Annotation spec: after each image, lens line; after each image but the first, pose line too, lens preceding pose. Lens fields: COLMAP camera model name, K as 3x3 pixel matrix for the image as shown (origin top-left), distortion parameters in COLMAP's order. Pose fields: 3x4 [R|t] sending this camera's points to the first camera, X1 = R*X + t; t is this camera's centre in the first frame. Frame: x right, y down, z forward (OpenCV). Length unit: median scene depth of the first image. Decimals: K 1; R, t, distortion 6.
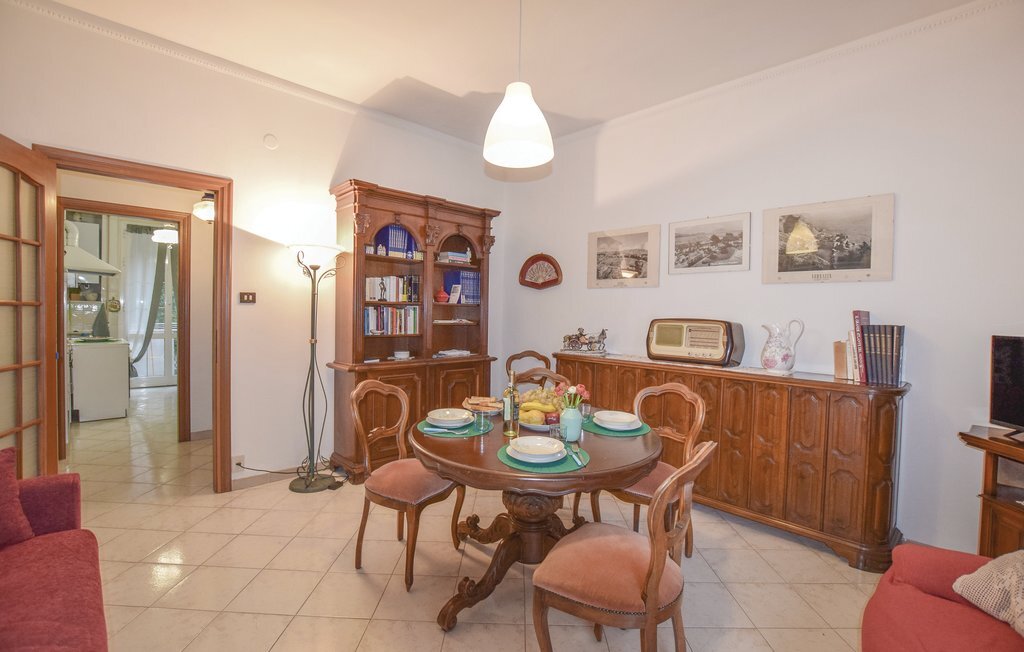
lens RADIAL K [[459.9, 0, 512.3], [0, 459.9, 323.0], [0, 0, 1]] dist [-0.023998, 0.000434]
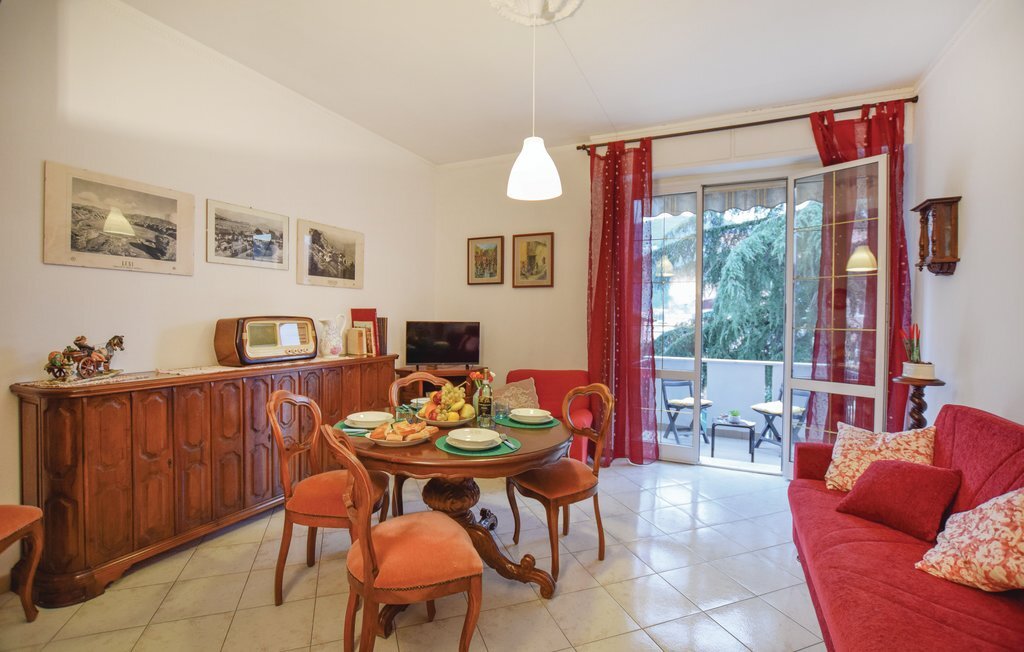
lens RADIAL K [[459.9, 0, 507.4], [0, 459.9, 323.5], [0, 0, 1]] dist [-0.023998, 0.000434]
pose [[-0.356349, -0.031573, 0.933820, -0.614523], [0.015328, 0.999097, 0.039629, -0.021897], [-0.934227, 0.028435, -0.355543, 0.815500]]
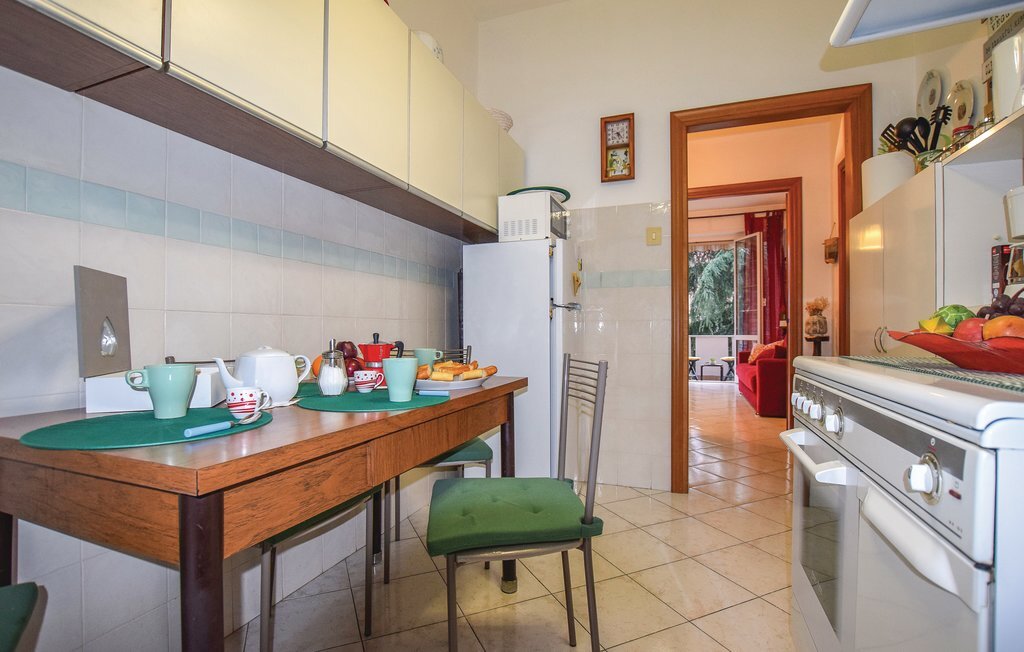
lens RADIAL K [[468.4, 0, 511.7], [0, 468.4, 326.3], [0, 0, 1]] dist [-0.001344, -0.000037]
pose [[-0.426155, -0.007714, 0.904617, -1.421910], [0.028824, 0.999340, 0.022100, 0.029569], [-0.904191, 0.035493, -0.425652, 1.759084]]
